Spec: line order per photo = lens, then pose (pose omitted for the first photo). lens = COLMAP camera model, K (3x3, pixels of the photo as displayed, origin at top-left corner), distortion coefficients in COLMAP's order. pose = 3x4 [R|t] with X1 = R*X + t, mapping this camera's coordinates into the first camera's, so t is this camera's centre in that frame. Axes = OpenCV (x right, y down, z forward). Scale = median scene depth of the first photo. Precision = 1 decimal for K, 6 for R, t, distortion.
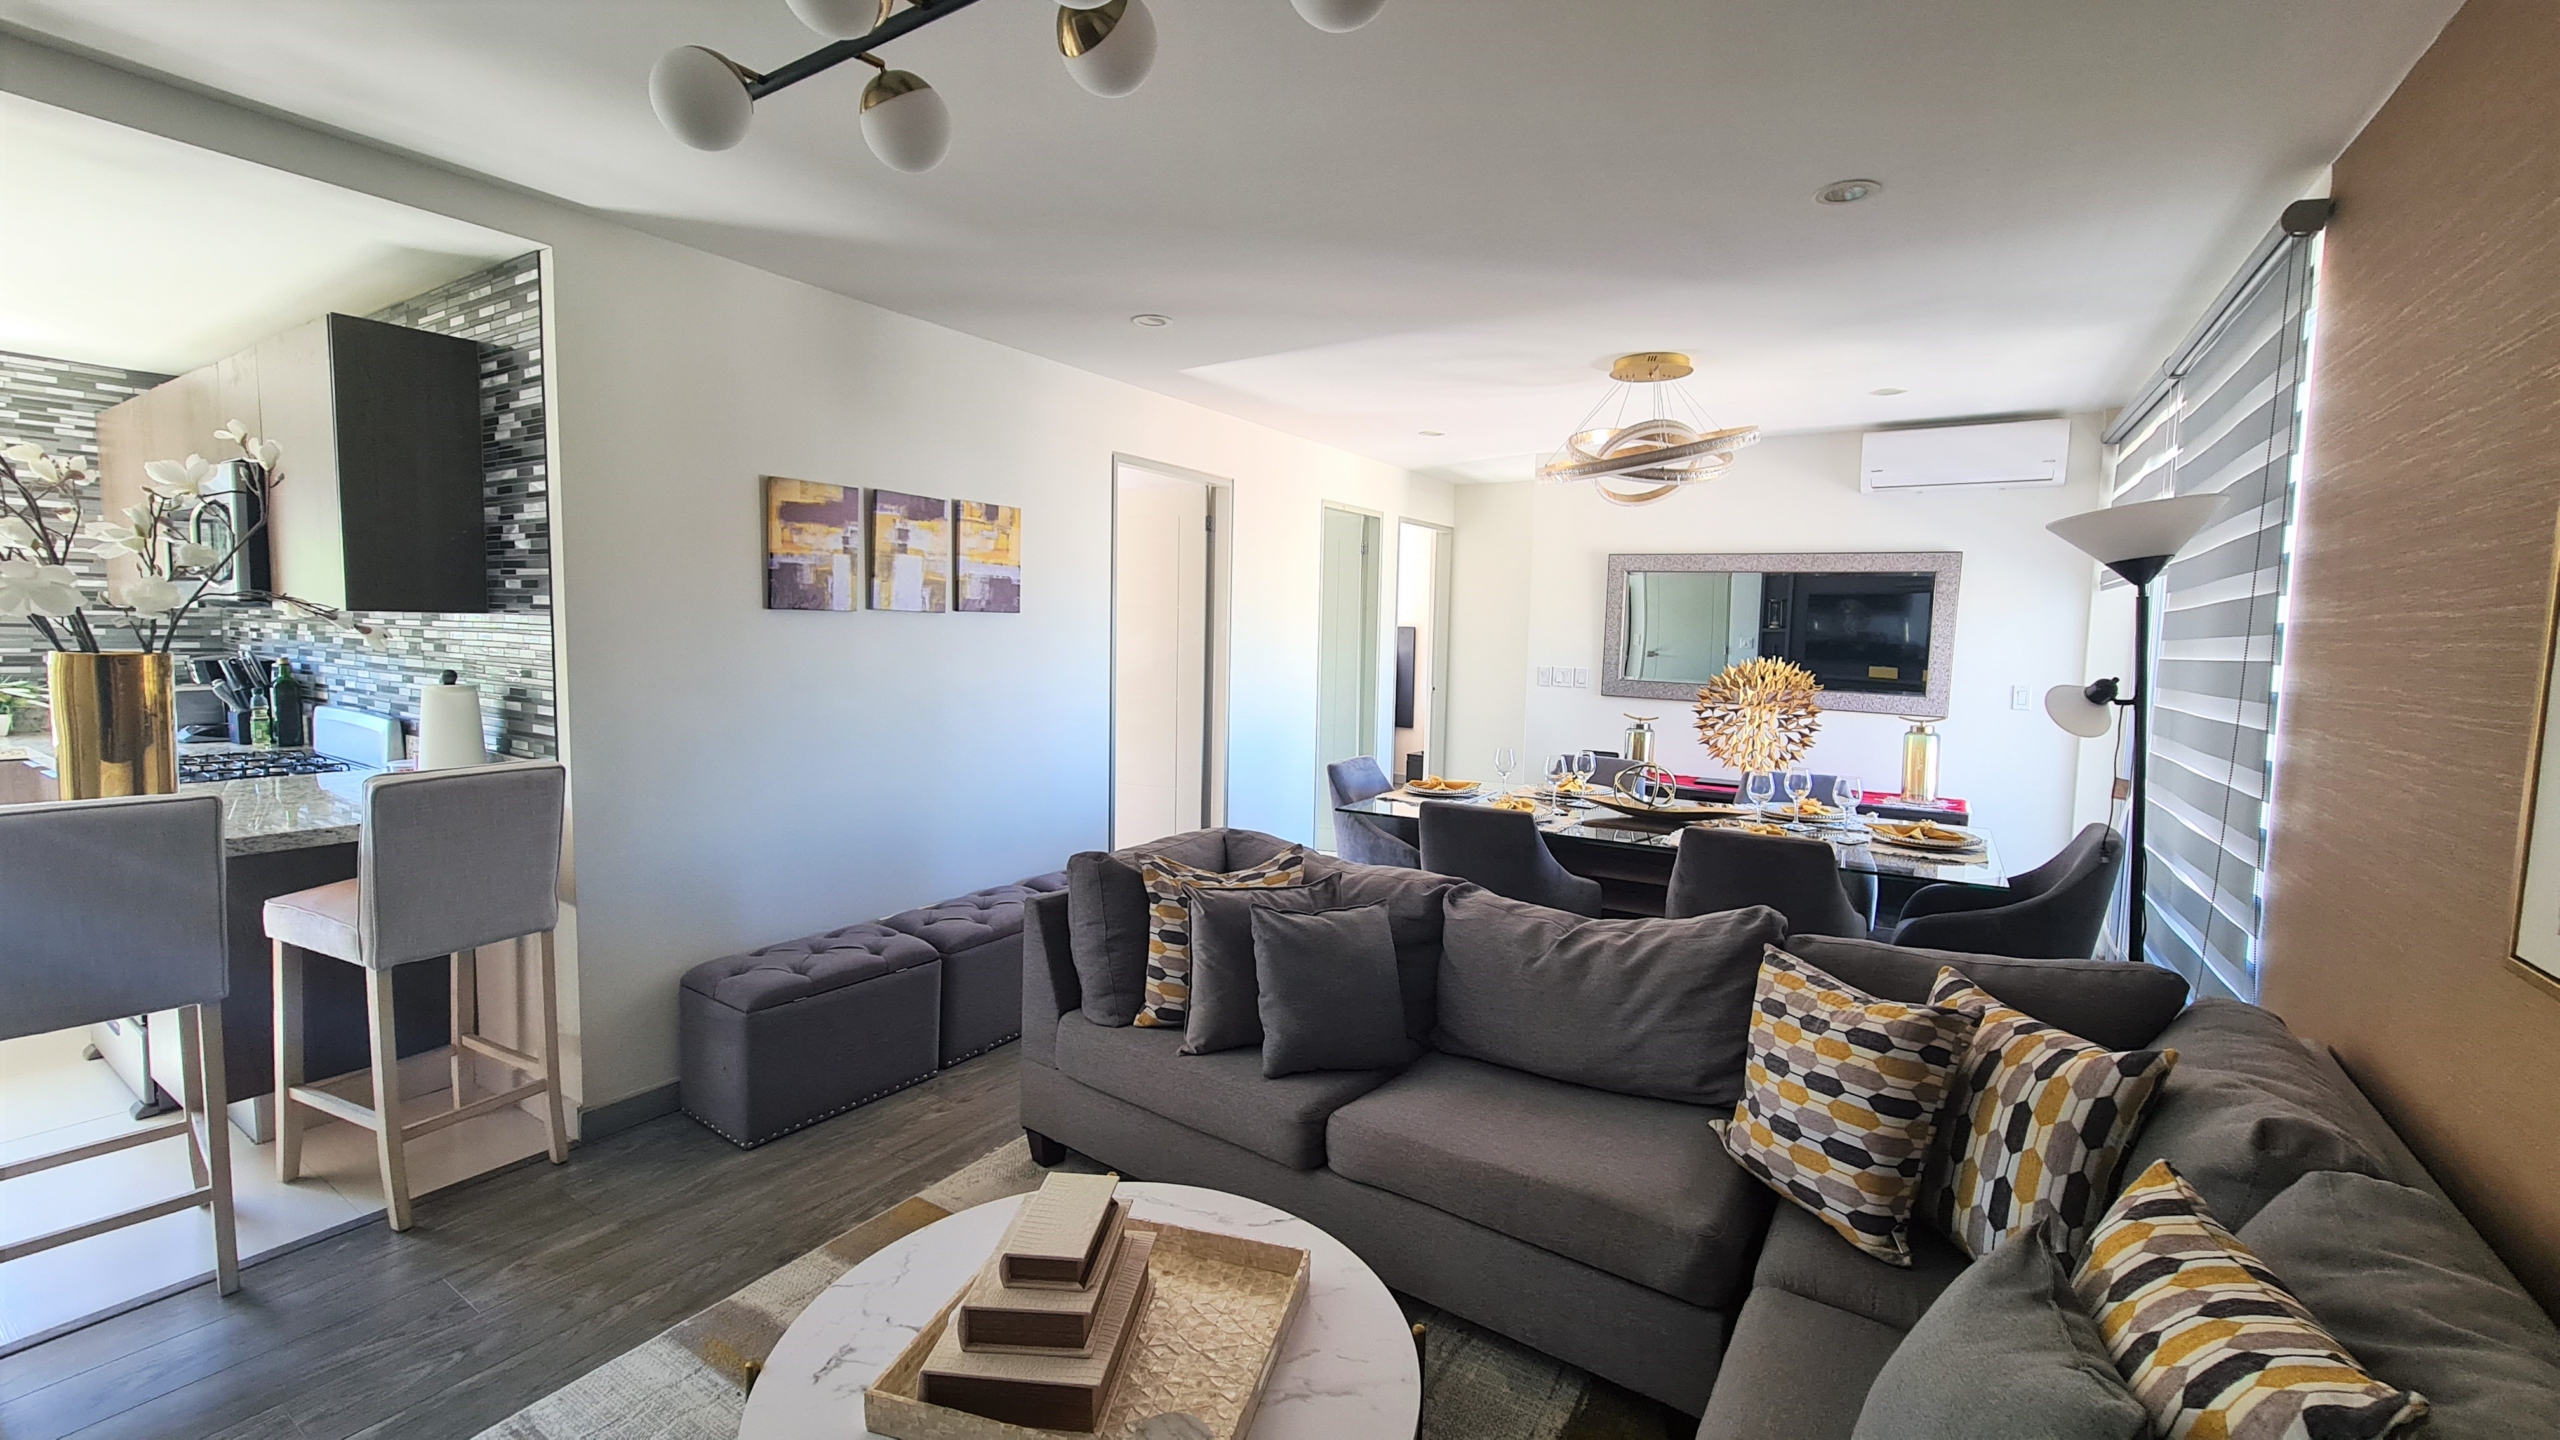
lens RADIAL K [[1046.1, 0, 1272.1], [0, 1046.1, 715.1], [0, 0, 1]] dist [0.000283, 0.000693]
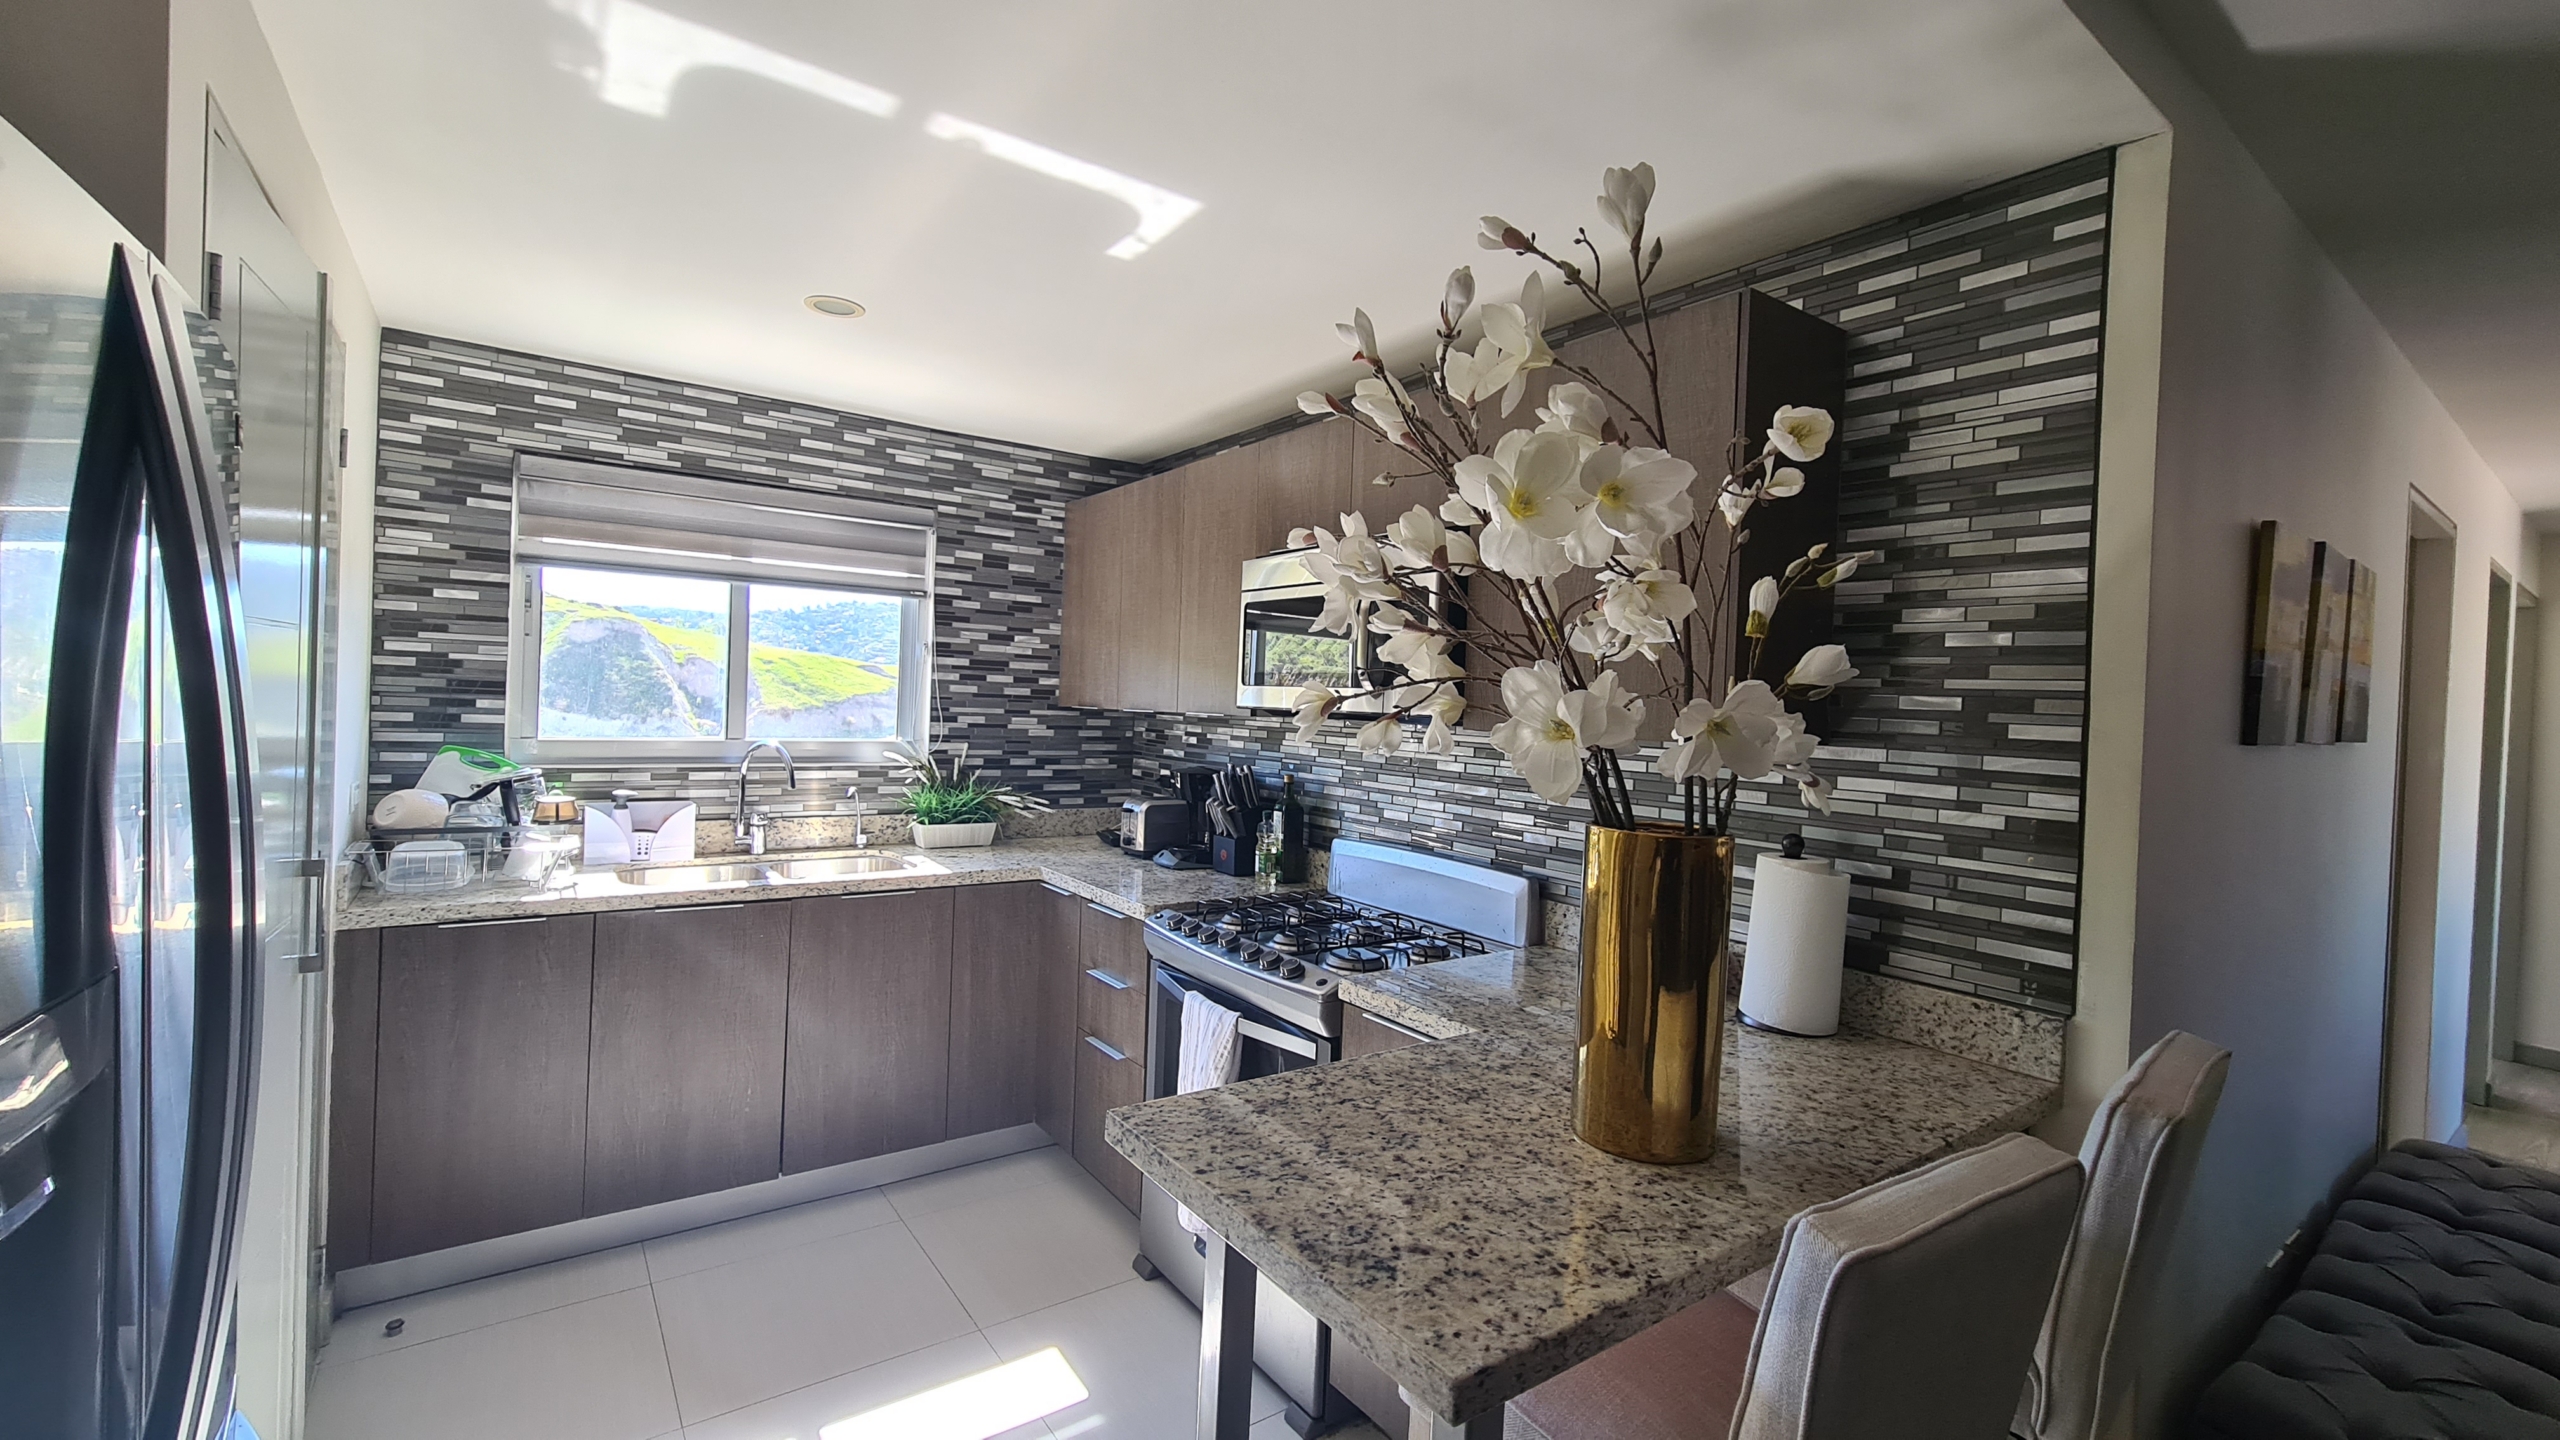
lens RADIAL K [[1041.4, 0, 1262.4], [0, 1041.4, 708.5], [0, 0, 1]] dist [-0.001072, 0.000077]
pose [[0.929841, 0.018442, -0.367500, -0.251855], [-0.048699, 0.996125, -0.073230, -0.017661], [0.364726, 0.085989, 0.927136, 0.086013]]
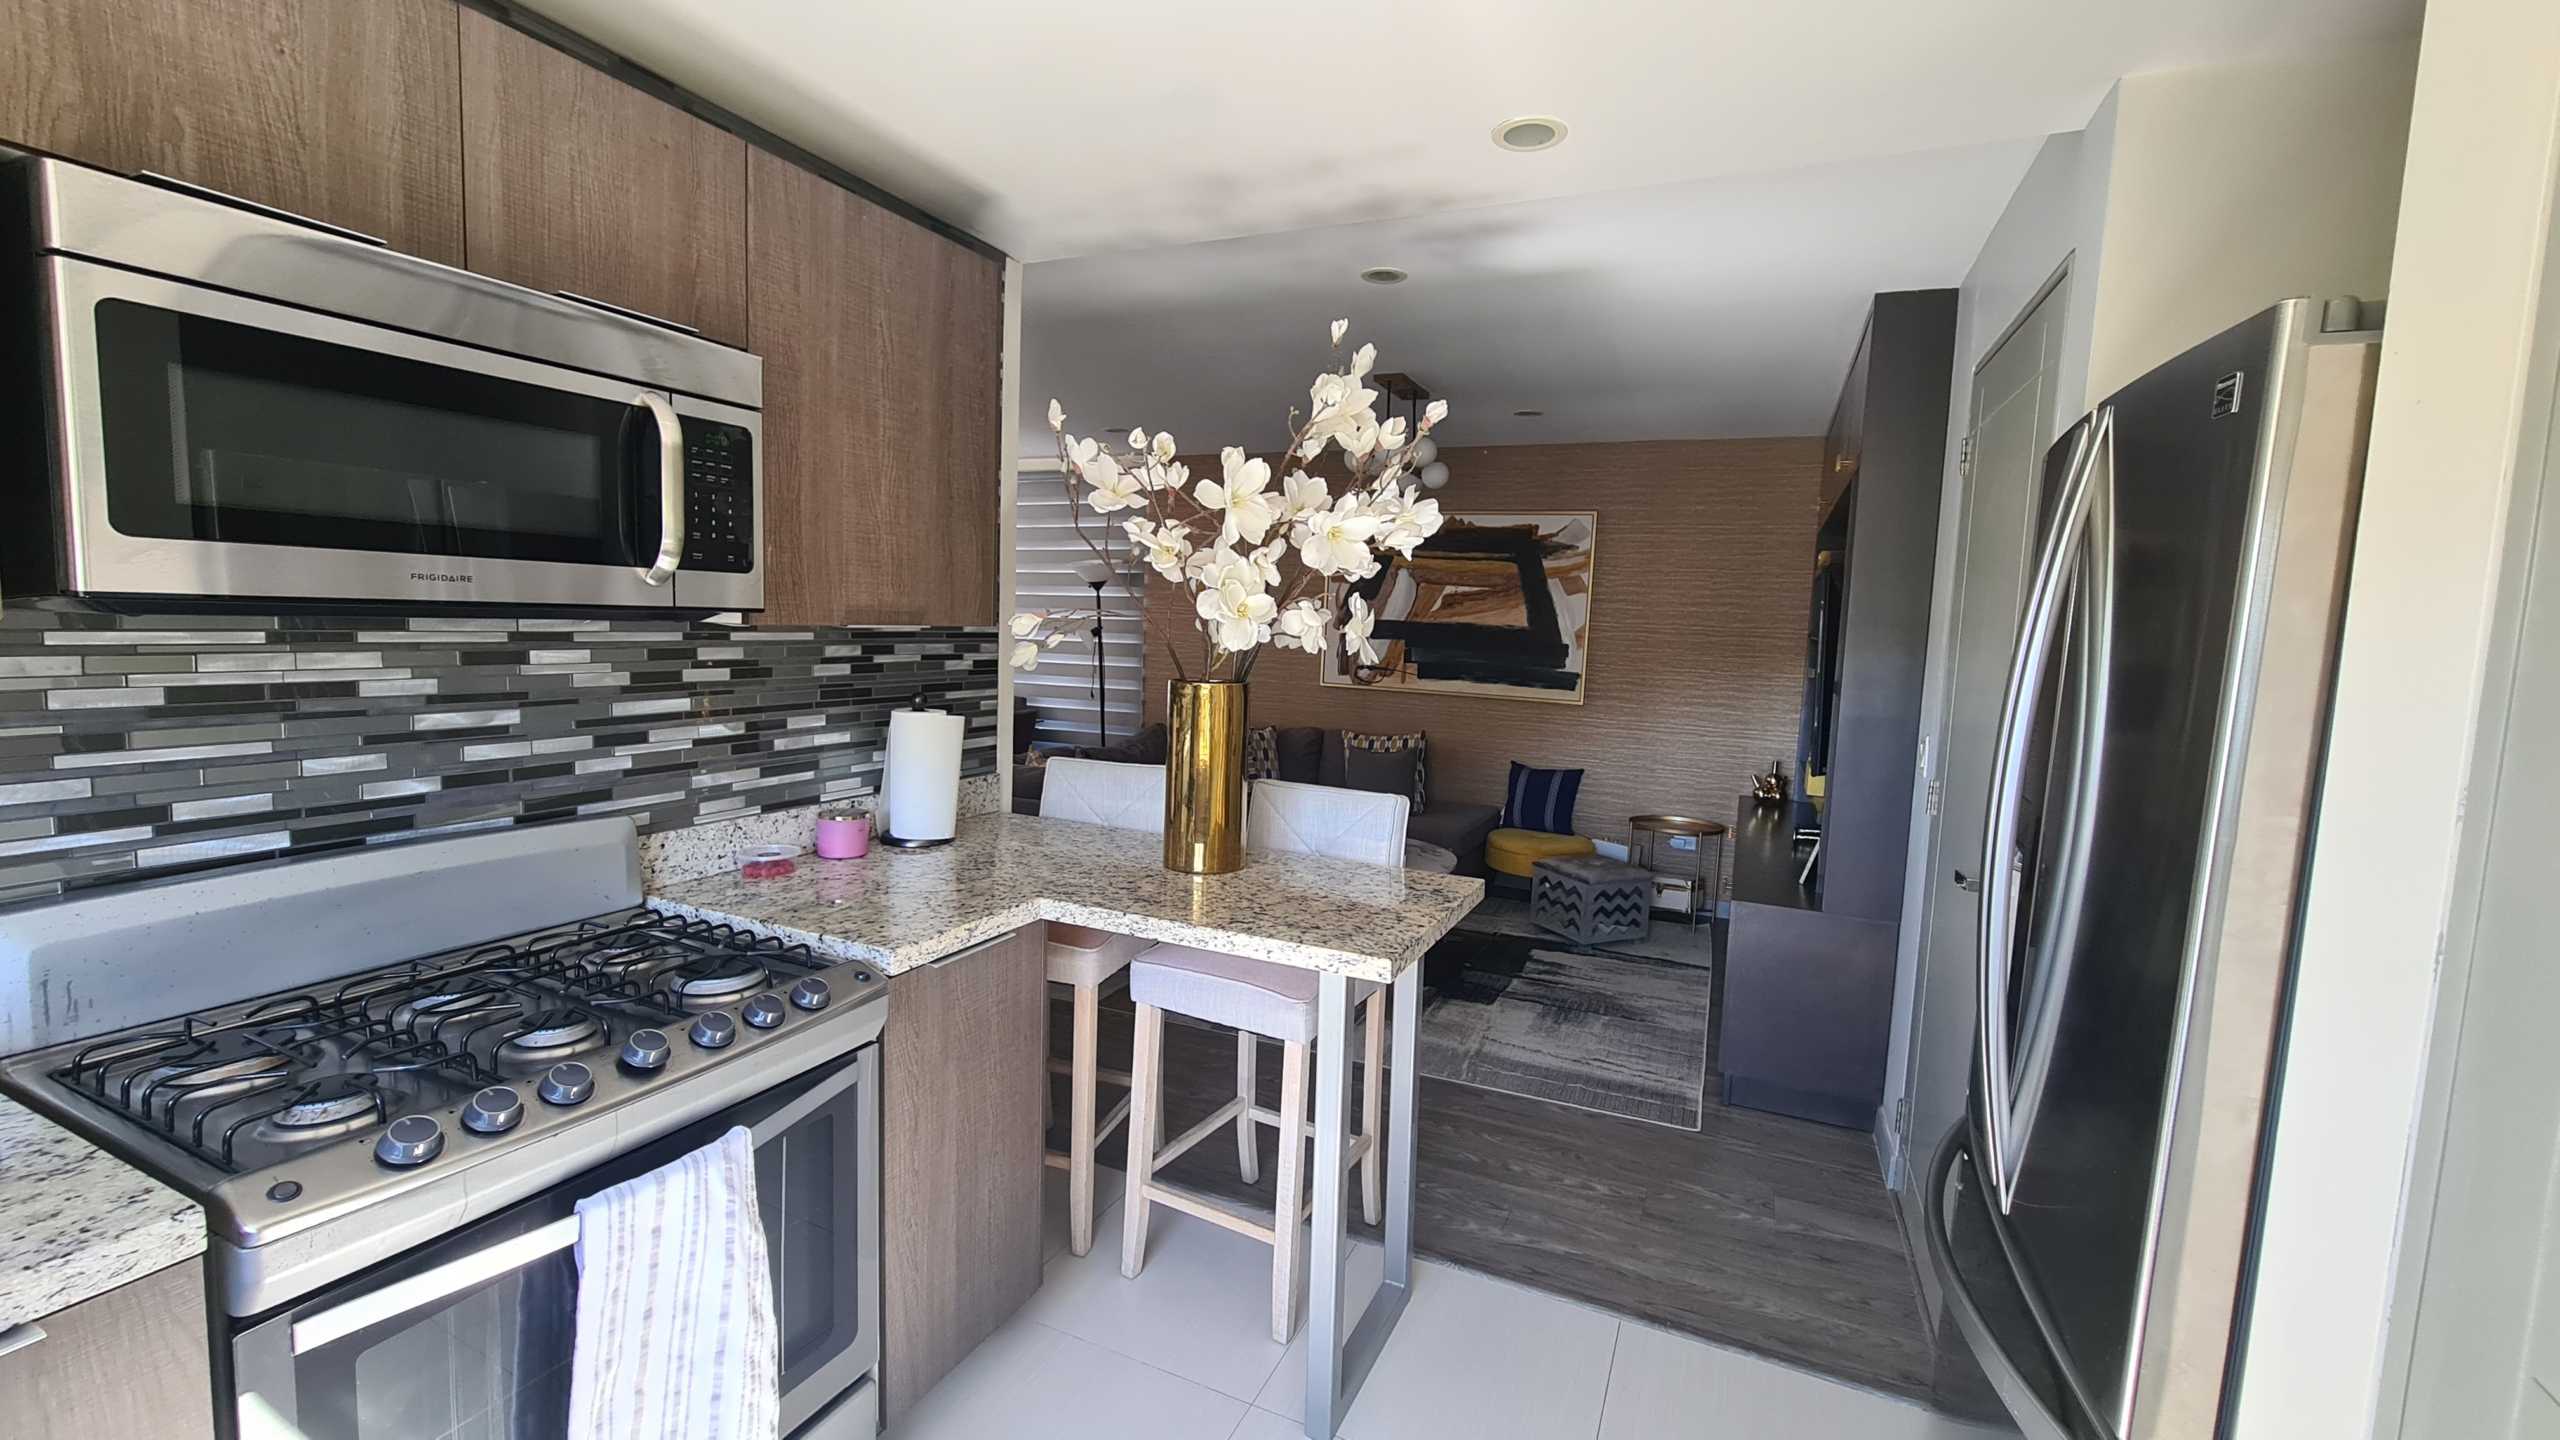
lens RADIAL K [[1046.1, 0, 1272.1], [0, 1046.1, 715.1], [0, 0, 1]] dist [0.000283, 0.000693]
pose [[-0.139977, -0.119531, 0.982913, -0.475605], [0.039377, 0.991229, 0.126150, -0.035219], [-0.989371, 0.056362, -0.134043, 0.247005]]
